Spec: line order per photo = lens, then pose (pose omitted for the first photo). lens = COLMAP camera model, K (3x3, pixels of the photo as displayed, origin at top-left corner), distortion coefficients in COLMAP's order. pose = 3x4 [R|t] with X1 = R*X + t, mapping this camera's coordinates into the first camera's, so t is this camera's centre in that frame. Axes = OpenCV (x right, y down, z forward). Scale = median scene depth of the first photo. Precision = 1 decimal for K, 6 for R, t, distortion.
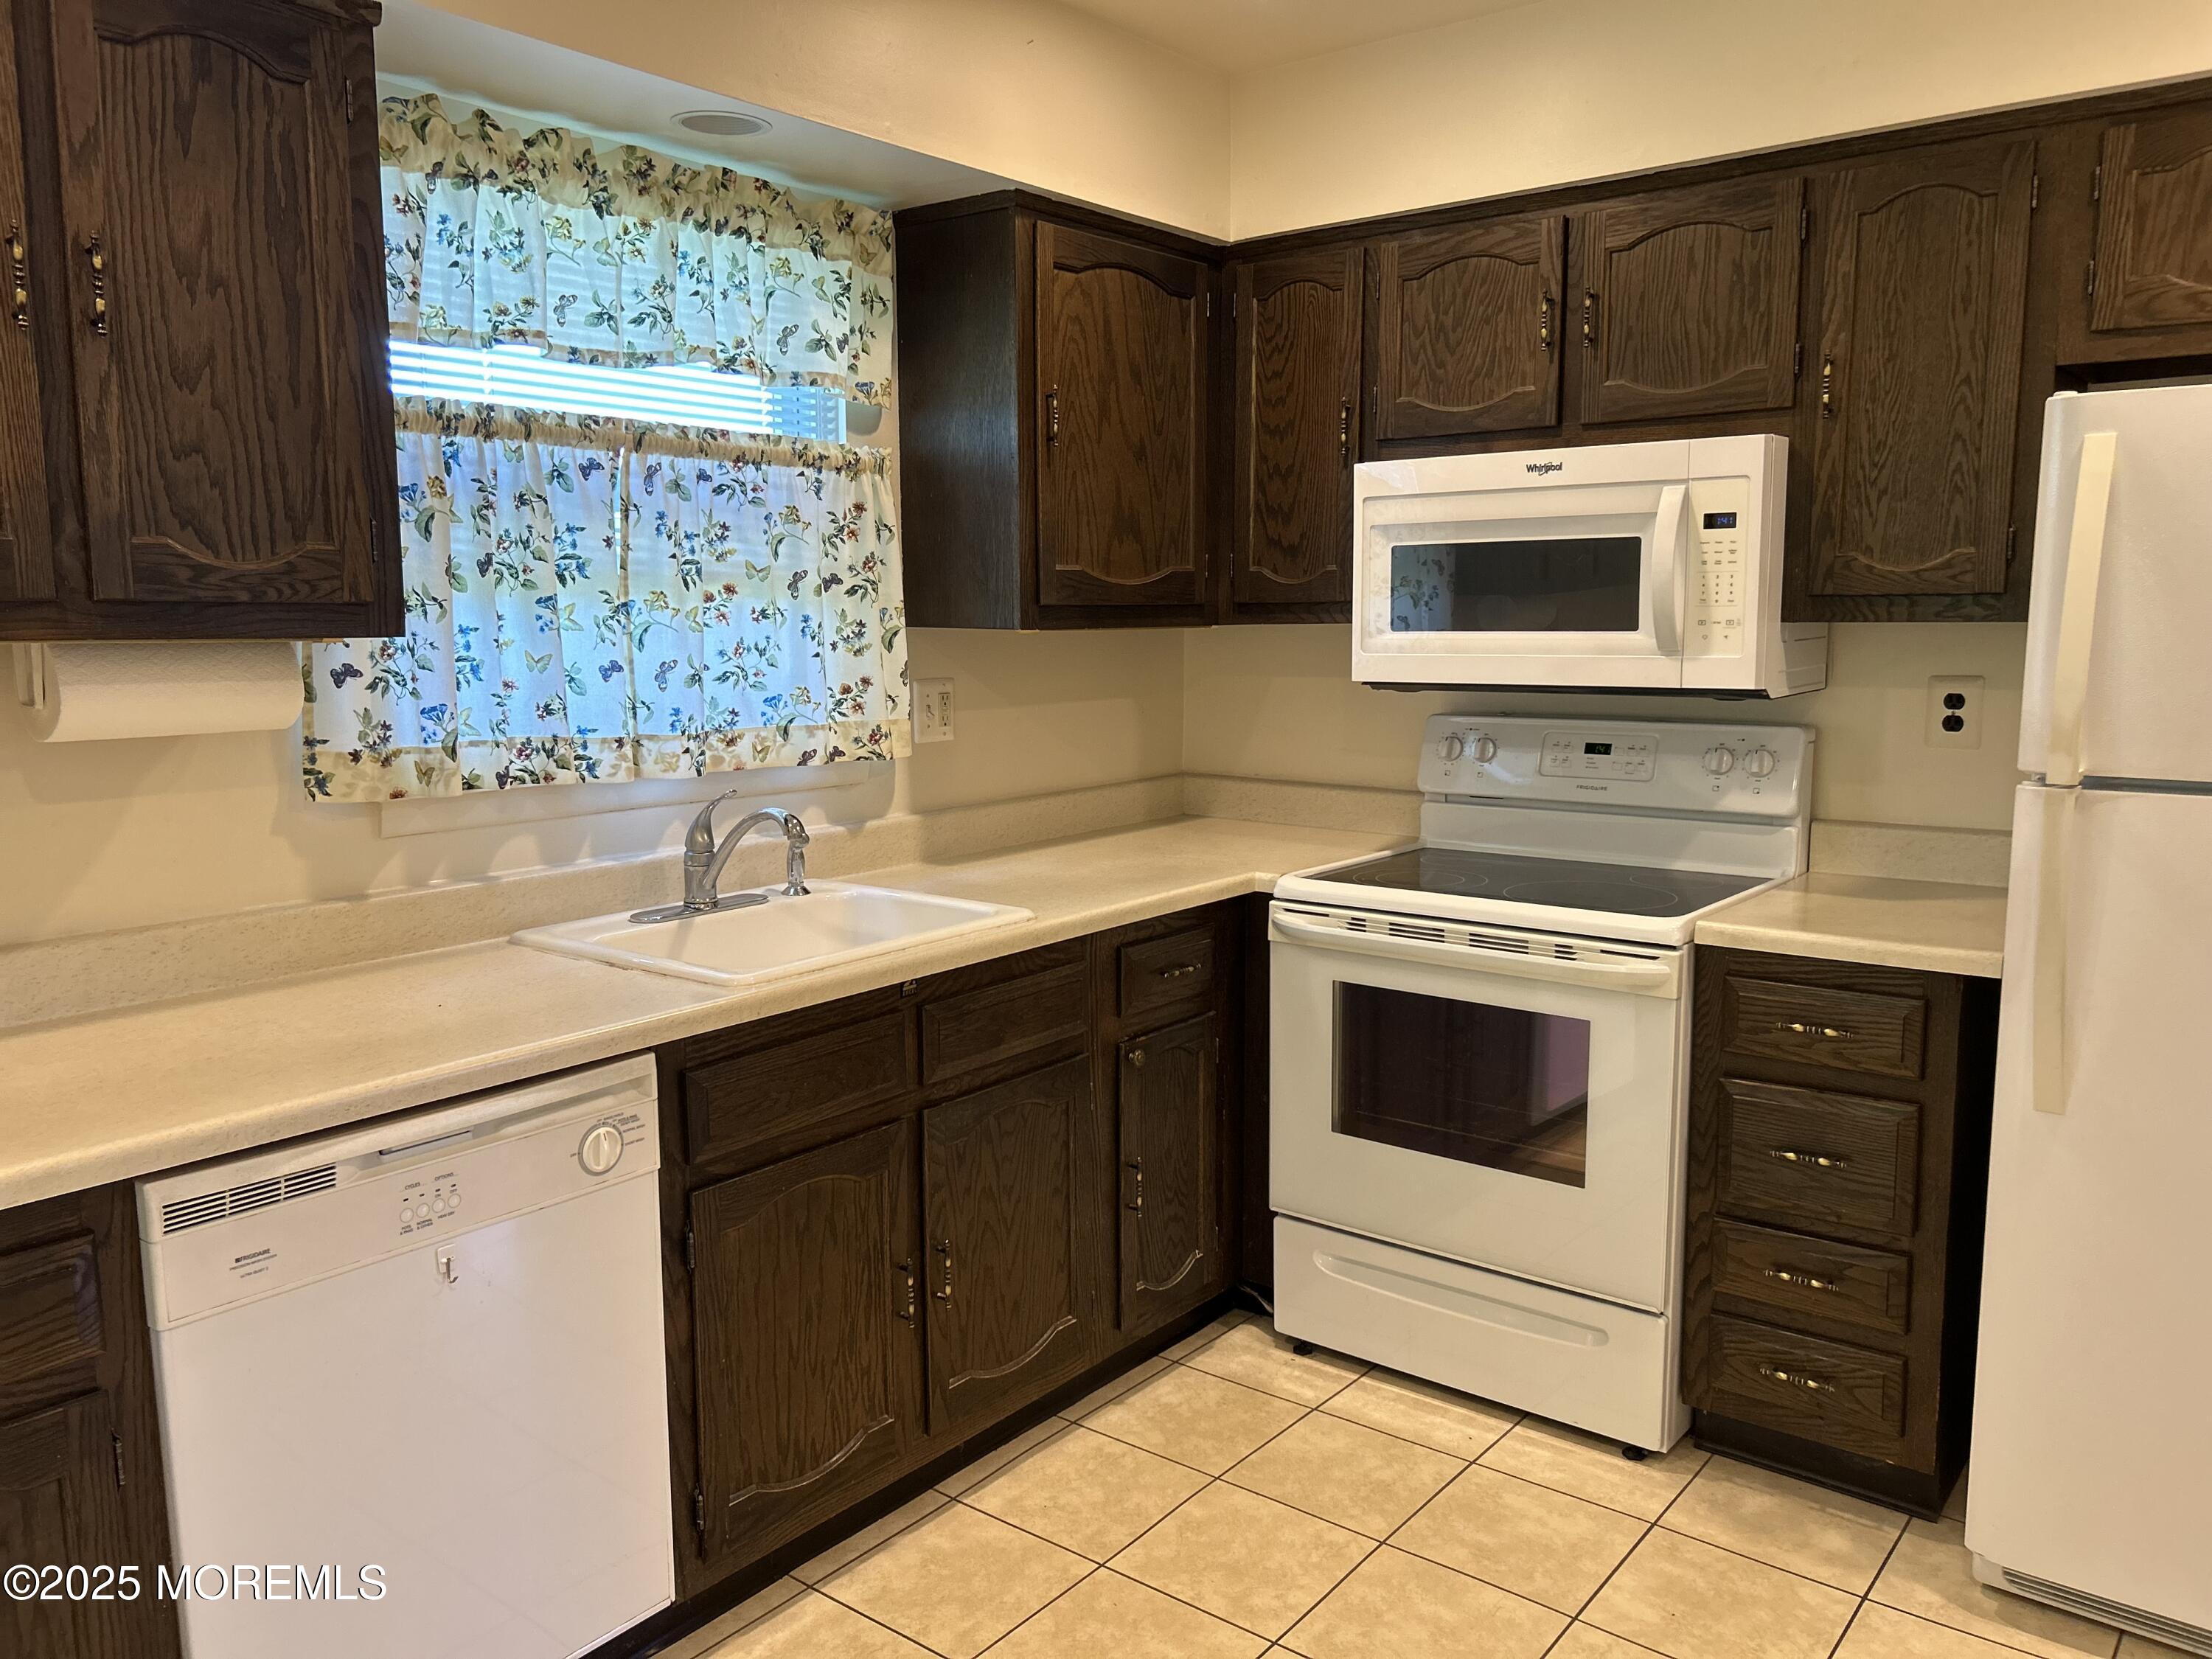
lens RADIAL K [[1661.7, 0, 1100.9], [0, 1661.7, 841.9], [0, 0, 1]] dist [0.006883, -0.000644]
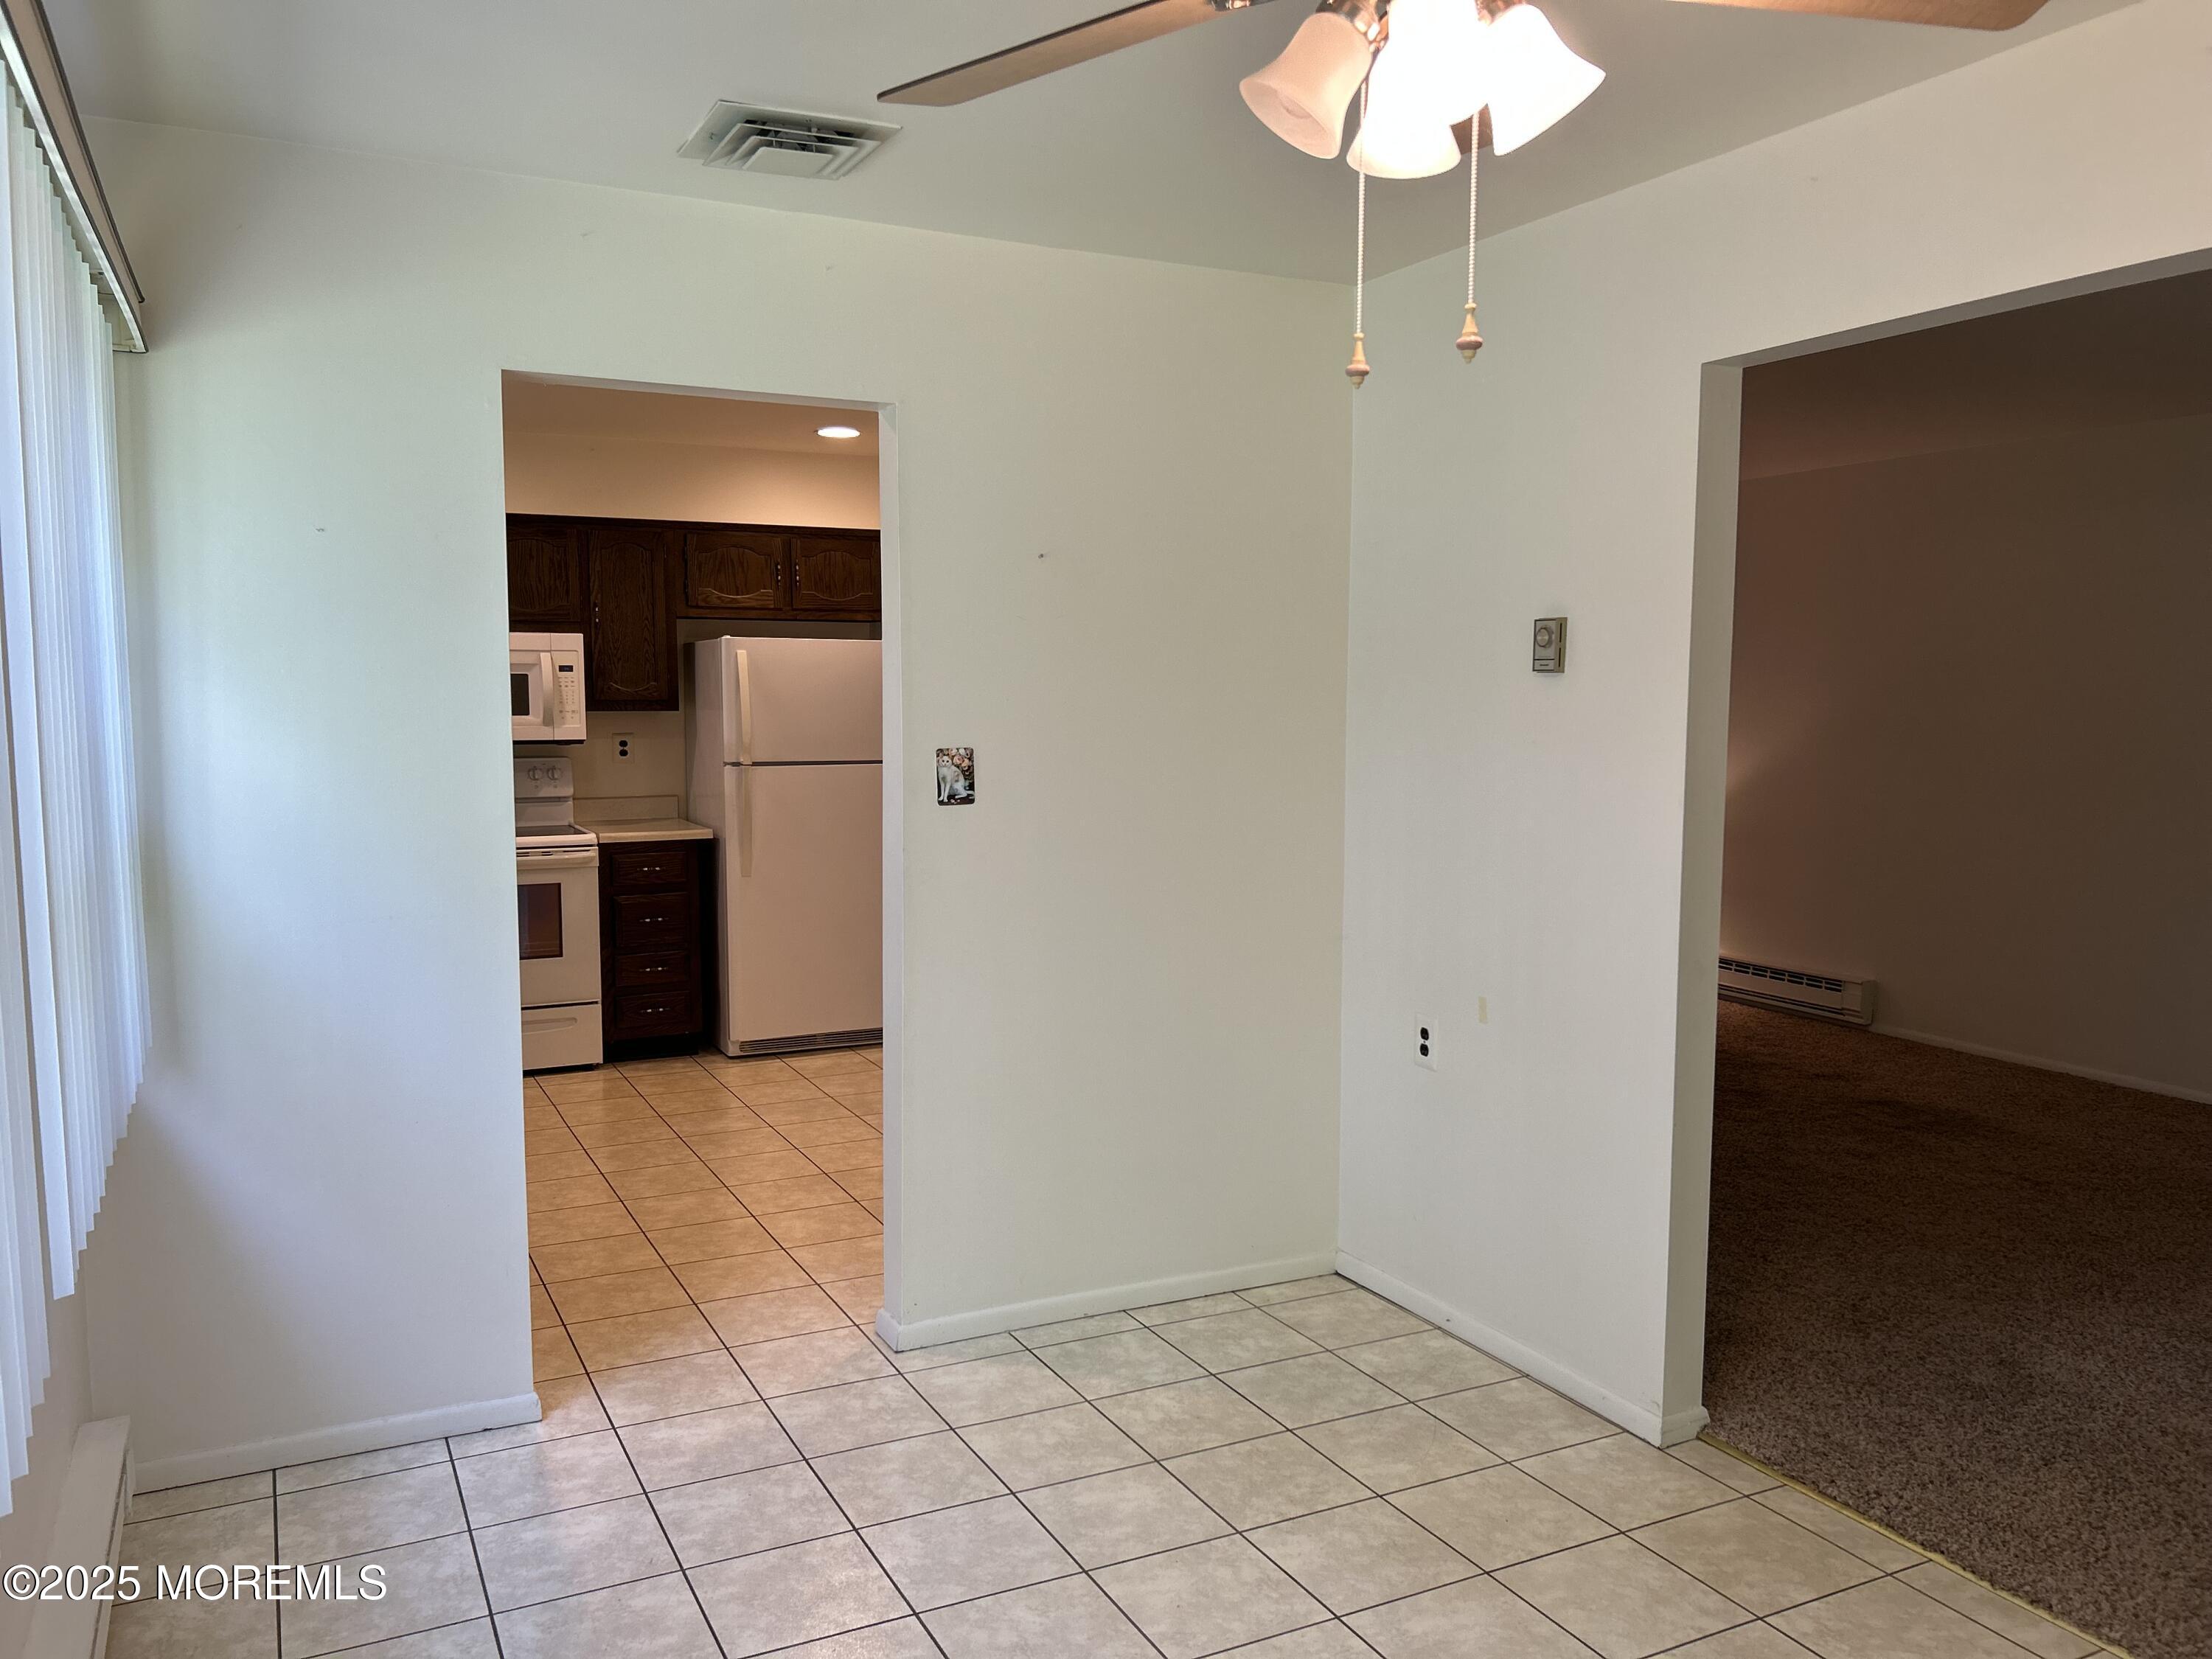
lens RADIAL K [[1661.7, 0, 1100.9], [0, 1661.7, 841.9], [0, 0, 1]] dist [0.006883, -0.000644]
pose [[0.419483, -0.077052, 0.904487, -1.521244], [0.119762, 0.992379, 0.028996, 0.076269], [-0.899828, 0.096160, 0.425514, -0.689634]]
